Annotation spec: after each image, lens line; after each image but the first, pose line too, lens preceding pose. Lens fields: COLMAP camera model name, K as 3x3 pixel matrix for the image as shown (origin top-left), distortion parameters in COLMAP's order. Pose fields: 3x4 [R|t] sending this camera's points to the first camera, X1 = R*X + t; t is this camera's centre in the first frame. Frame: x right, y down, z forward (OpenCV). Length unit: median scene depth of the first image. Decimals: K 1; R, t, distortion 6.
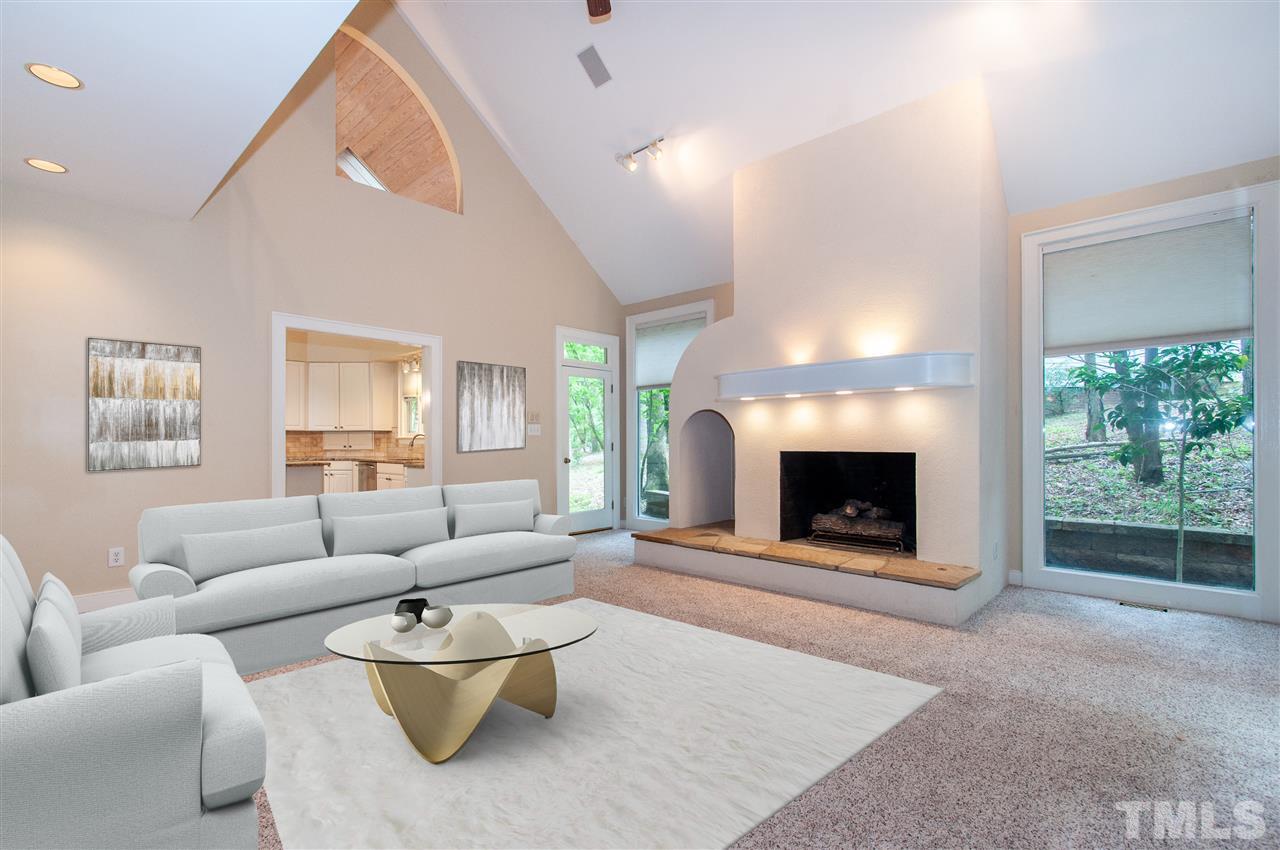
lens RADIAL K [[559.8, 0, 640.4], [0, 559.8, 433.2], [0, 0, 1]] dist [0.000800, -0.000484]
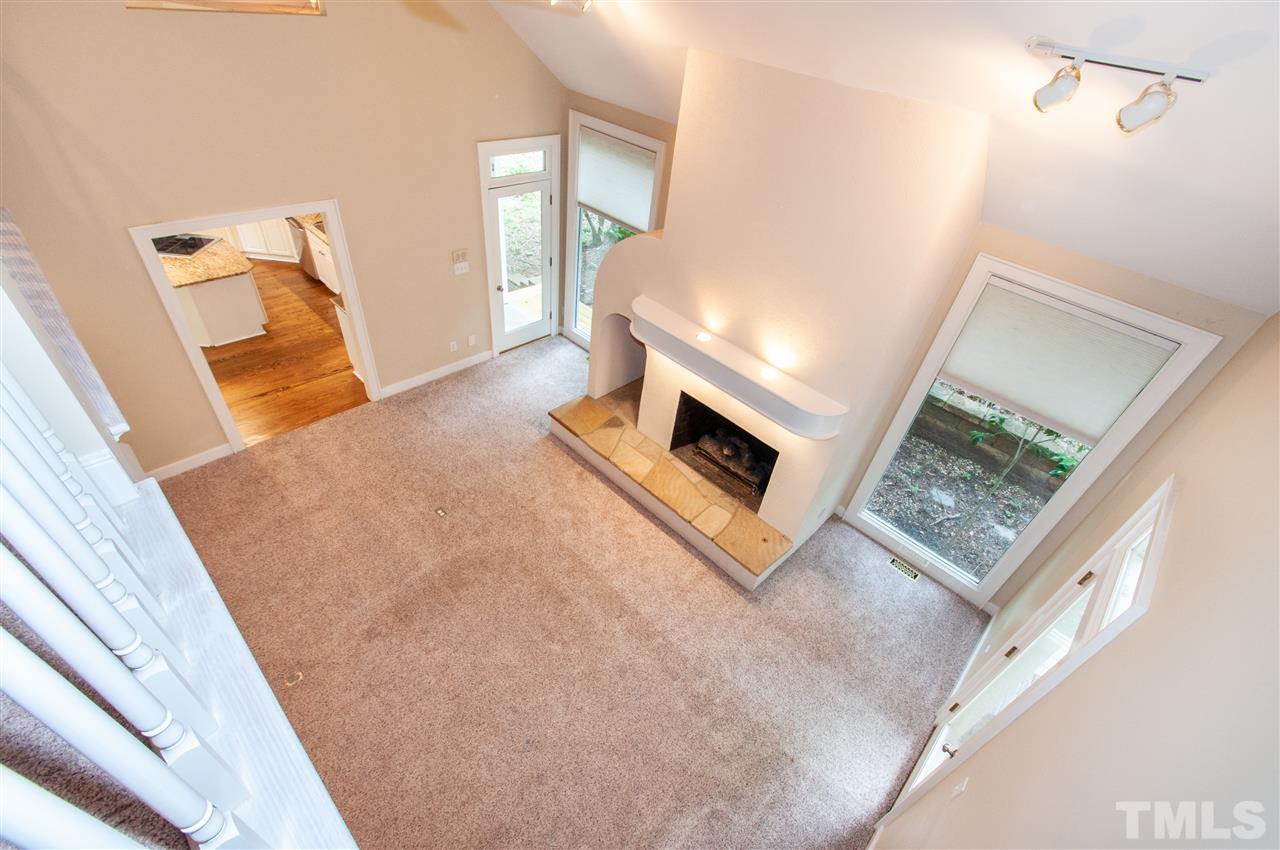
lens RADIAL K [[556.7, 0, 640.0], [0, 556.7, 425.0], [0, 0, 1]] dist [0.001524, 0.000044]
pose [[0.993702, 0.099681, 0.051193, 0.130824], [-0.109333, 0.762312, 0.637909, -0.625493], [0.024563, -0.639488, 0.768409, 0.141068]]
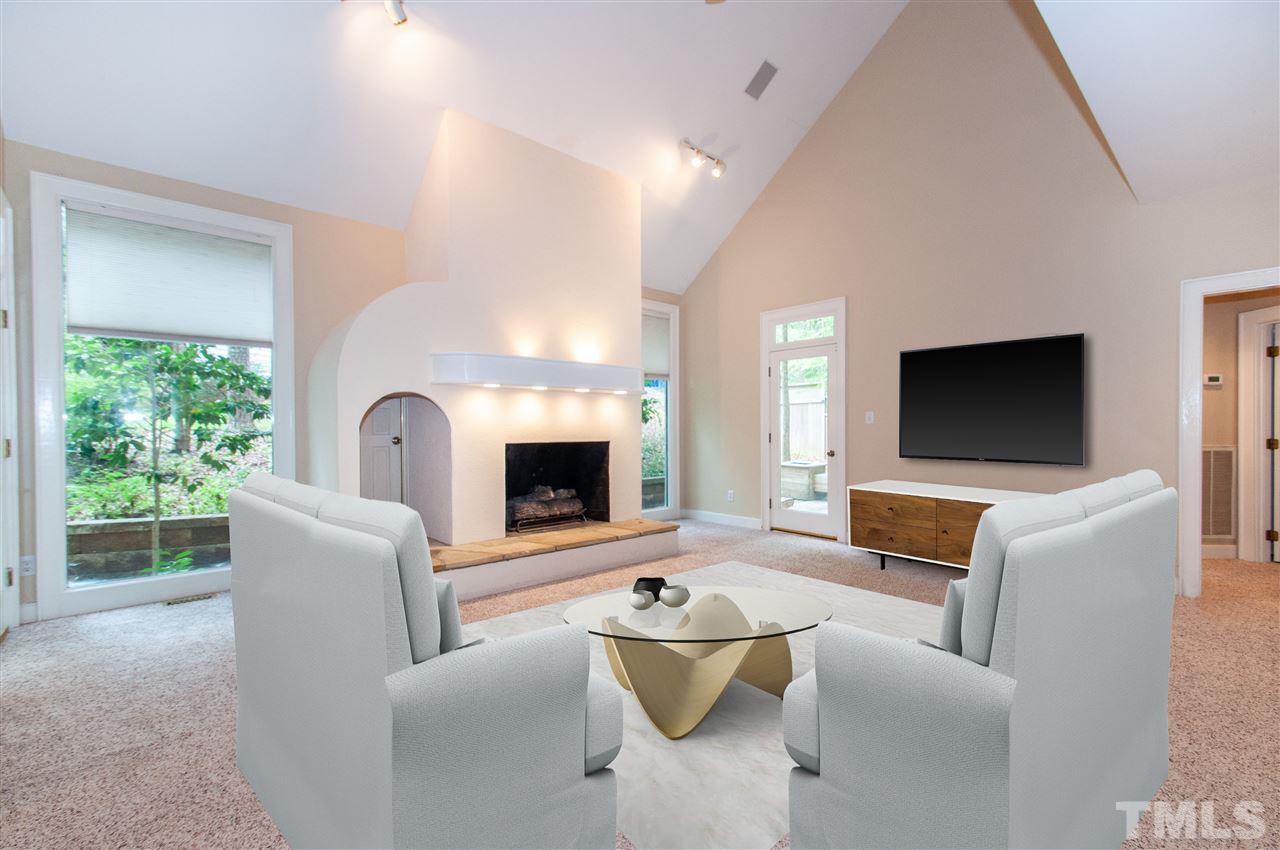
lens RADIAL K [[559.8, 0, 640.4], [0, 559.8, 433.2], [0, 0, 1]] dist [0.000800, -0.000484]
pose [[0.083790, -0.000449, 0.996483, -0.725986], [-0.007053, 0.999975, 0.001044, 0.012876], [-0.996458, -0.007115, 0.083785, 0.731185]]
